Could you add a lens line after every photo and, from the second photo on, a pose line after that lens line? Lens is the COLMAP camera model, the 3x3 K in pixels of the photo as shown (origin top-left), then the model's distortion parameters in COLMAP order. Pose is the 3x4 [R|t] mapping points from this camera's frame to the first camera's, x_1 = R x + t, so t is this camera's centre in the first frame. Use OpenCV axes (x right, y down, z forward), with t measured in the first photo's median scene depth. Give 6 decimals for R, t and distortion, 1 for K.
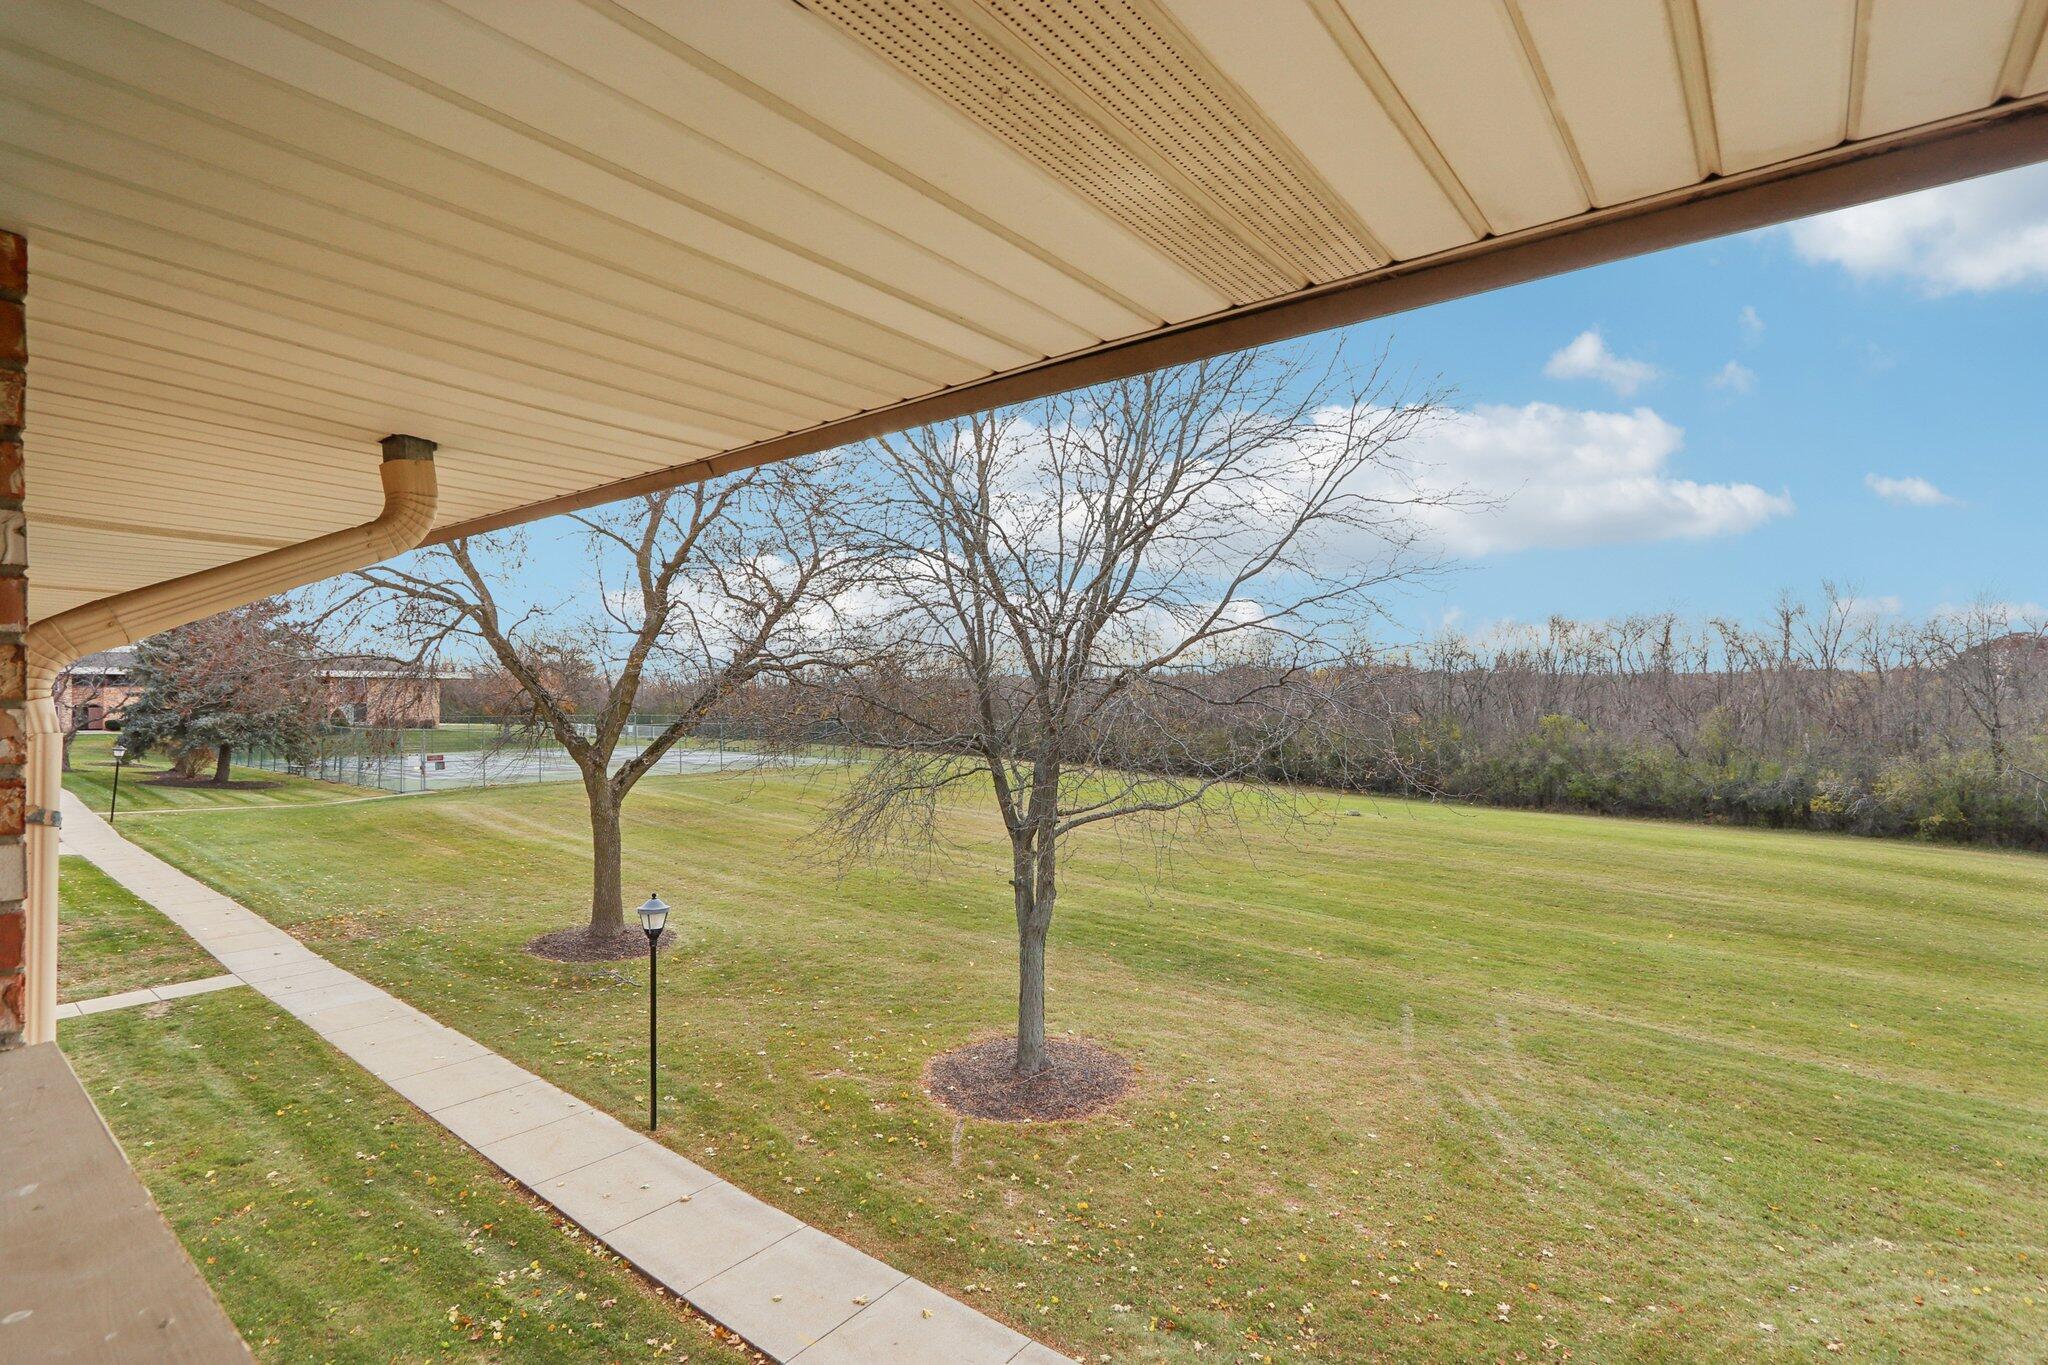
lens RADIAL K [[973.8, 0, 1040.9], [0, 973.8, 685.1], [0, 0, 1]] dist [-0.018436, 0.001988]
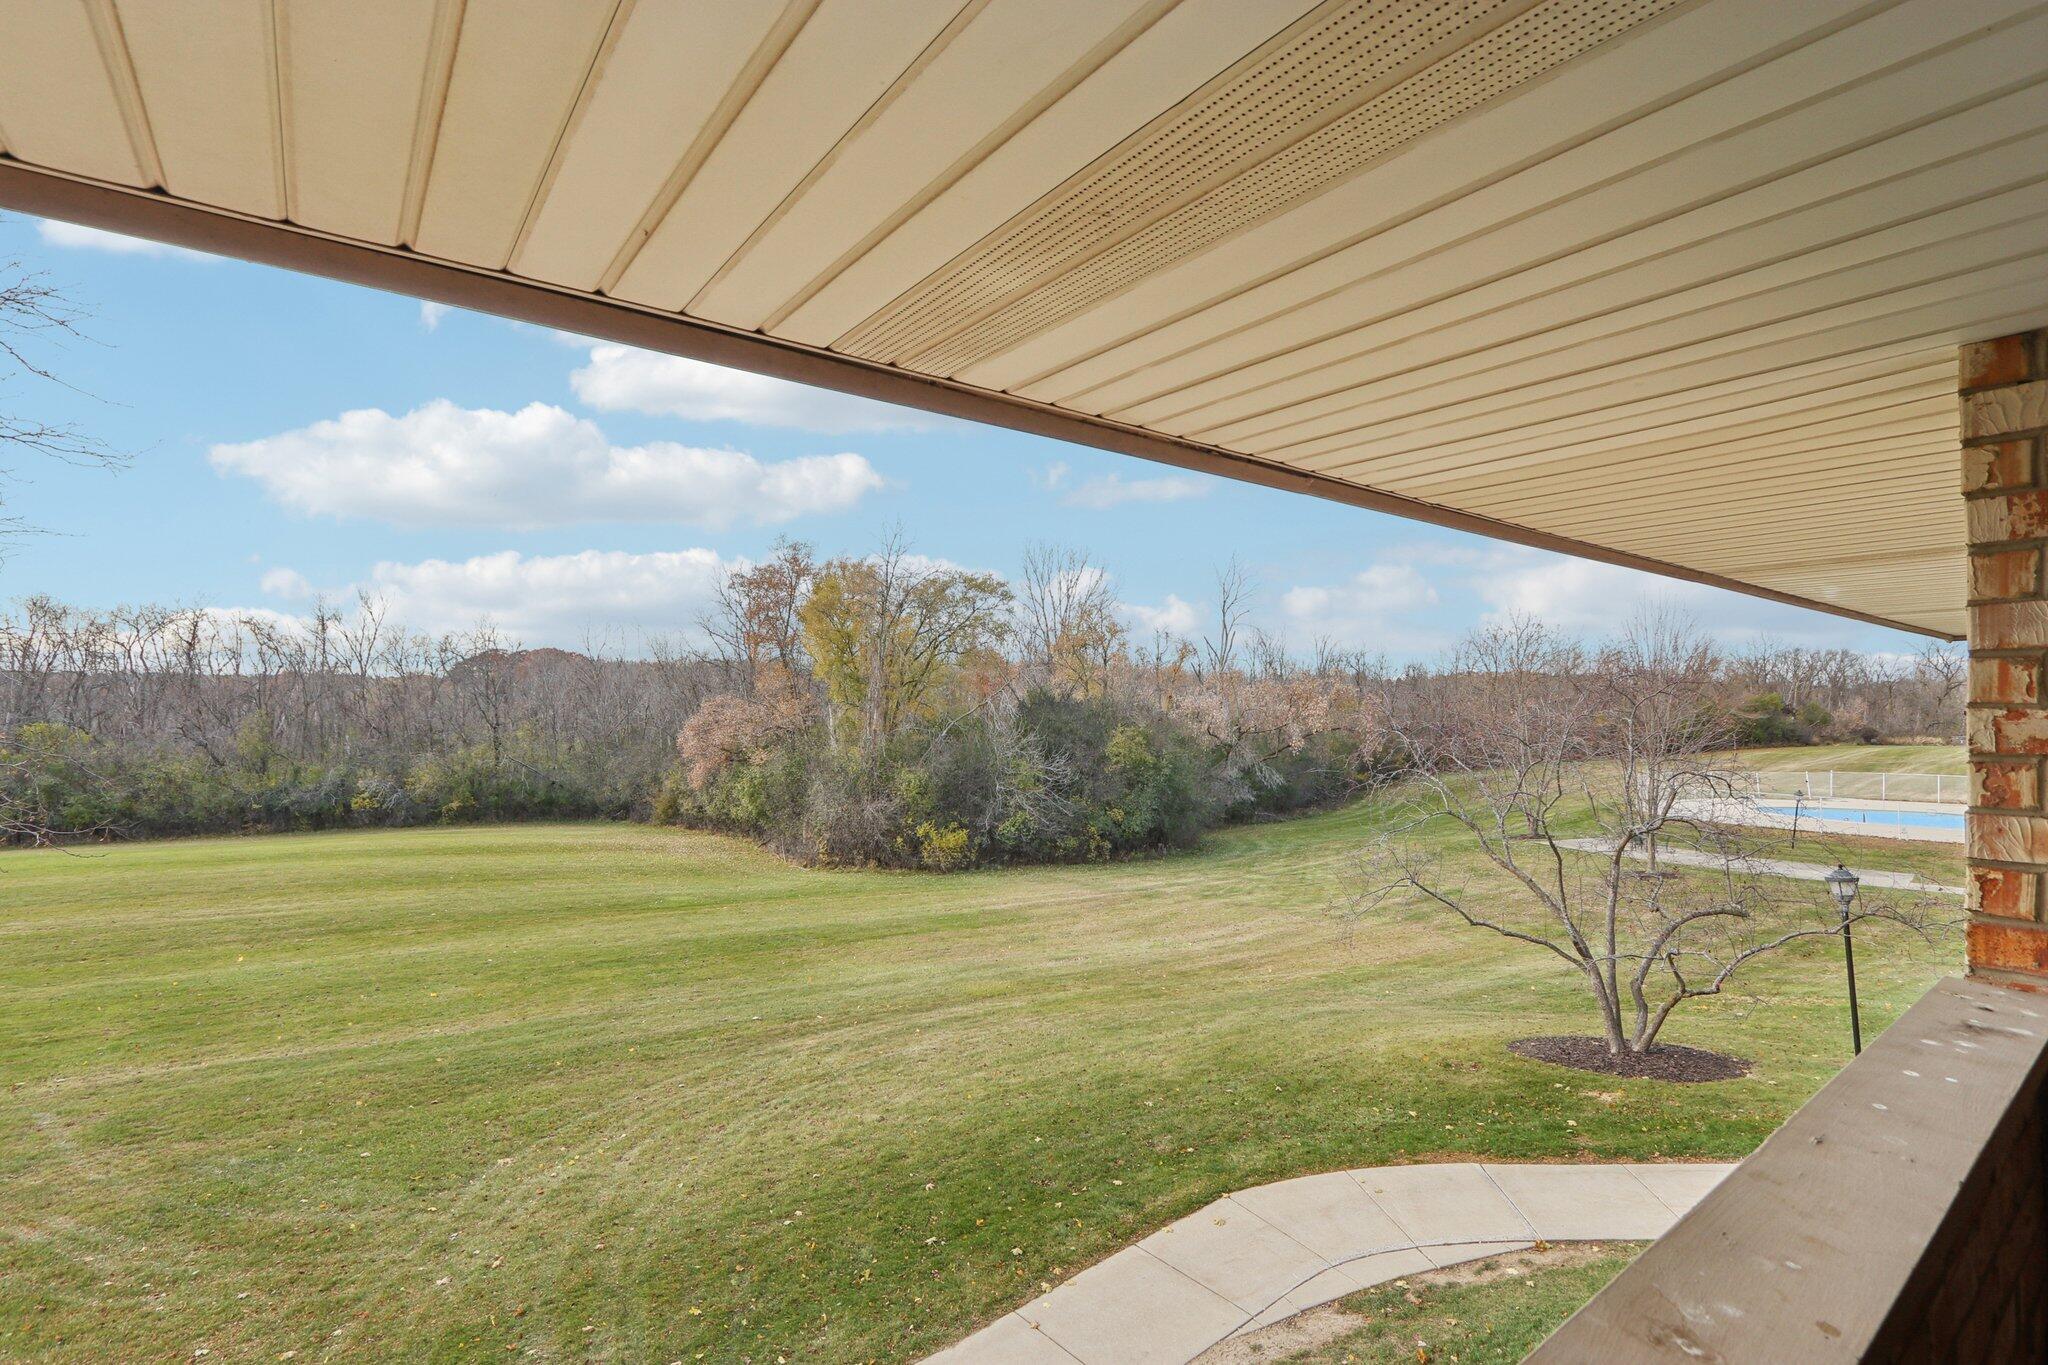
lens RADIAL K [[973.8, 0, 1040.9], [0, 973.8, 685.1], [0, 0, 1]] dist [-0.018436, 0.001988]
pose [[0.211650, 0.016459, 0.977207, -0.092112], [-0.012781, 0.999819, -0.014072, 0.000398], [-0.977262, -0.009512, 0.211822, 0.059334]]
